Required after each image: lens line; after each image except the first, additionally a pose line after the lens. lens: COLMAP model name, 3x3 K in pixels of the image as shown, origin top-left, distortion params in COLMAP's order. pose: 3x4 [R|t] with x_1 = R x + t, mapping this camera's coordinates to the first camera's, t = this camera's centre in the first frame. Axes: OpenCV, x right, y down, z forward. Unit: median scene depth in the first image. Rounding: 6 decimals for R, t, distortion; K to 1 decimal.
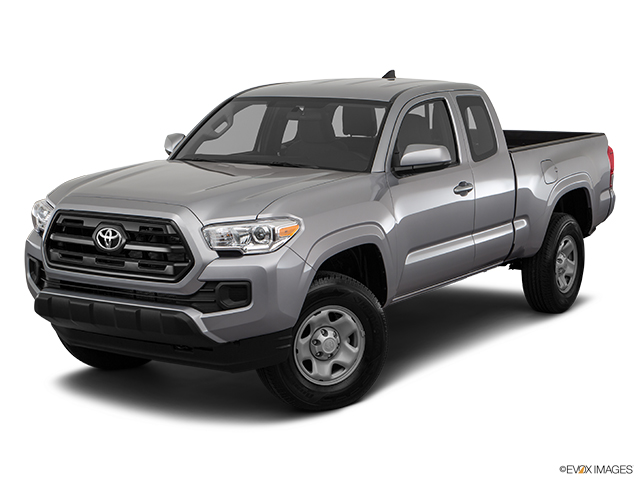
lens RADIAL K [[1077.9, 0, 320.0], [0, 1077.9, 240.0], [0, 0, 1]] dist [0.045817, 0.029267]
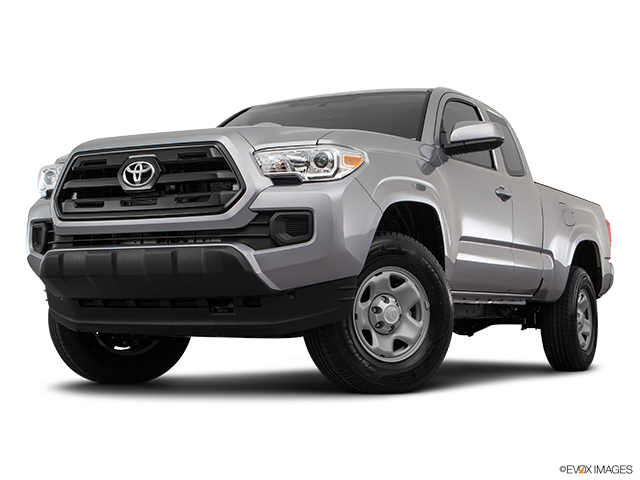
lens RADIAL K [[999.3, 0, 320.0], [0, 999.3, 240.0], [0, 0, 1]] dist [-0.022477, -0.046149]
pose [[0.997058, 0.007976, 0.076232, -0.108622], [0.007876, 0.978647, -0.205398, 0.203275], [-0.076243, 0.205394, 0.975705, 0.227934]]
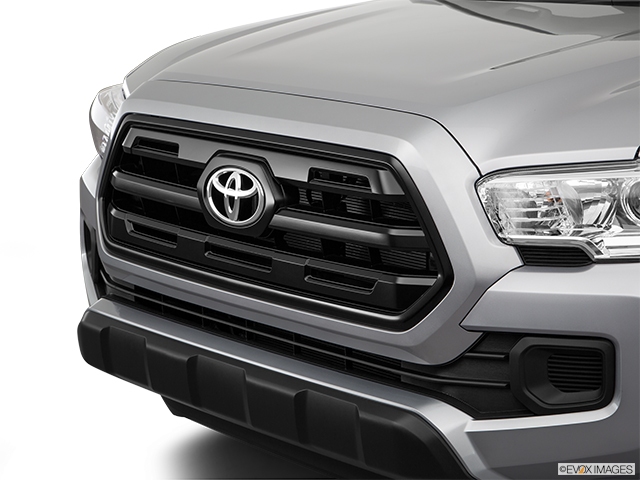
lens RADIAL K [[1294.5, 0, 320.0], [0, 1294.5, 240.0], [0, 0, 1]] dist [0.028024, 0.046319]
pose [[0.975648, 0.038838, -0.215878, -0.062492], [-0.017375, 0.994791, 0.100446, -0.031320], [0.218654, -0.094249, 0.971240, 0.533703]]
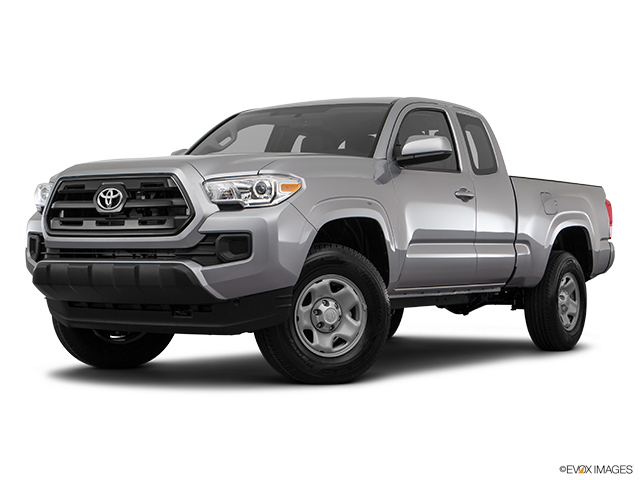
lens RADIAL K [[1050.8, 0, 320.0], [0, 1050.8, 240.0], [0, 0, 1]] dist [0.036979, 0.071279]
pose [[0.999989, 0.003026, -0.003521, 0.002066], [-0.003525, 0.988387, -0.151914, 0.176435], [0.003020, 0.151925, 0.988387, 0.044175]]
